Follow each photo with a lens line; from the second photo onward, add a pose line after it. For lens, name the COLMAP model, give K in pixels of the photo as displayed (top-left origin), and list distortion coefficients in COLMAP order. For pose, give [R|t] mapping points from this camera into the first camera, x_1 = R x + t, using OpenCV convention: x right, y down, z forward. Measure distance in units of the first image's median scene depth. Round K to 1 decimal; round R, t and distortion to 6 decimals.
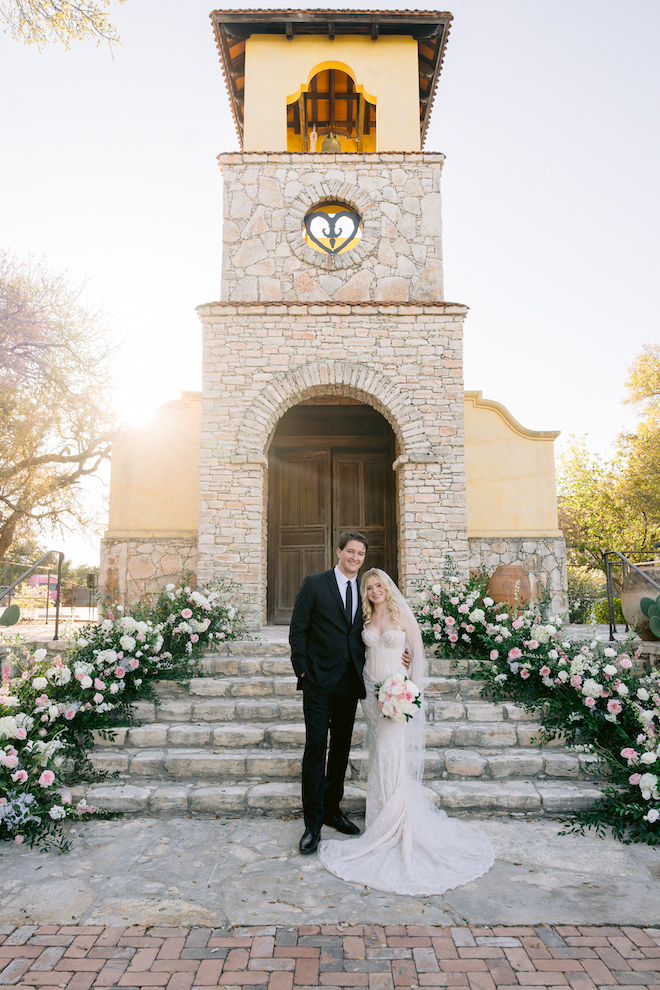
lens RADIAL K [[663.4, 0, 327.6], [0, 663.4, 517.2], [0, 0, 1]] dist [0.002554, -0.003992]
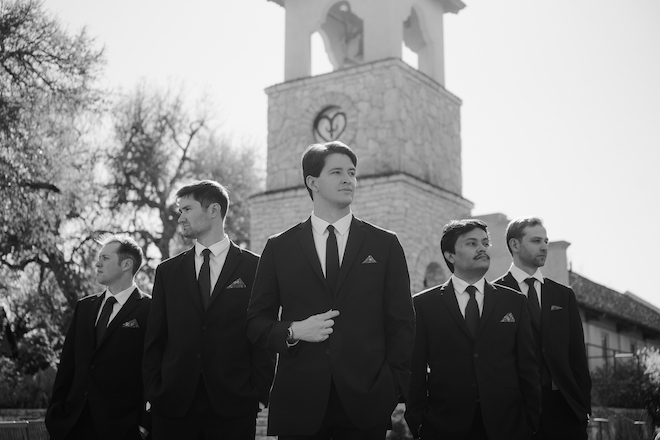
lens RADIAL K [[980.2, 0, 329.8], [0, 980.2, 222.3], [0, 0, 1]] dist [0.024037, 0.000000]
pose [[0.843832, -0.113099, -0.524554, 1.140964], [0.072100, 0.992569, -0.098022, -0.028532], [0.531742, 0.044893, 0.845716, -0.802800]]
